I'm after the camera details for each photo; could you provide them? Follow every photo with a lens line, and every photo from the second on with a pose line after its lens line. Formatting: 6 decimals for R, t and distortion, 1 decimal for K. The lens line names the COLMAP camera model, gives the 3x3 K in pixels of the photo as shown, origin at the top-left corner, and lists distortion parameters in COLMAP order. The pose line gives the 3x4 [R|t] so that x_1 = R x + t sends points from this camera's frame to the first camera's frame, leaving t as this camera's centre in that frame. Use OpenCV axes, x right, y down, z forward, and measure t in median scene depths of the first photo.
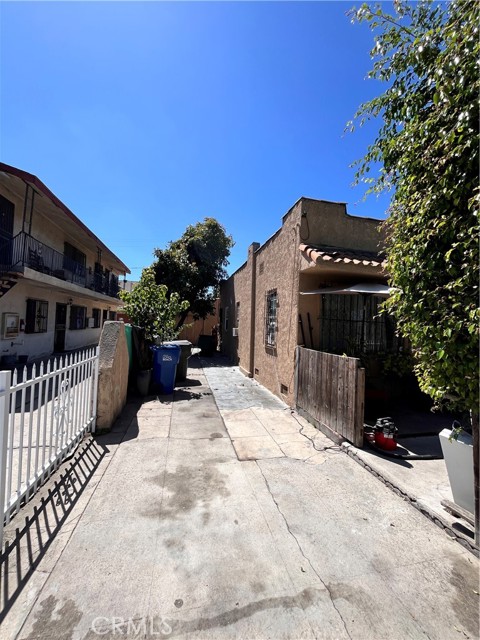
lens RADIAL K [[256.9, 0, 240.0], [0, 256.9, 320.0], [0, 0, 1]] dist [-0.000346, -0.000166]
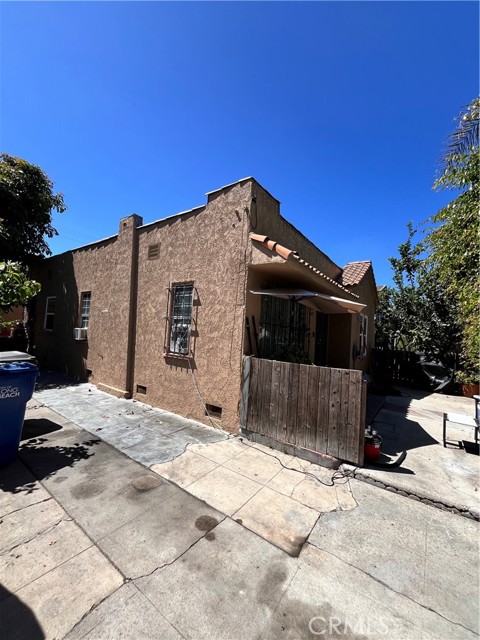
lens RADIAL K [[256.9, 0, 240.0], [0, 256.9, 320.0], [0, 0, 1]] dist [-0.000346, -0.000166]
pose [[0.749806, 0.036856, 0.660630, -0.343039], [-0.040388, 0.999135, -0.009902, -0.004564], [-0.660424, -0.019257, 0.750646, 0.414373]]
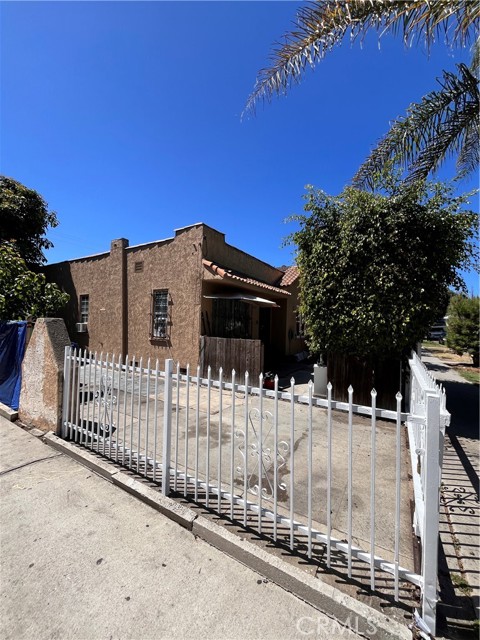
lens RADIAL K [[256.9, 0, 240.0], [0, 256.9, 320.0], [0, 0, 1]] dist [-0.000346, -0.000166]
pose [[0.698388, -0.006485, 0.715690, -0.608582], [-0.012029, 0.999711, 0.020796, -0.012479], [-0.715619, -0.023132, 0.698108, -0.071926]]
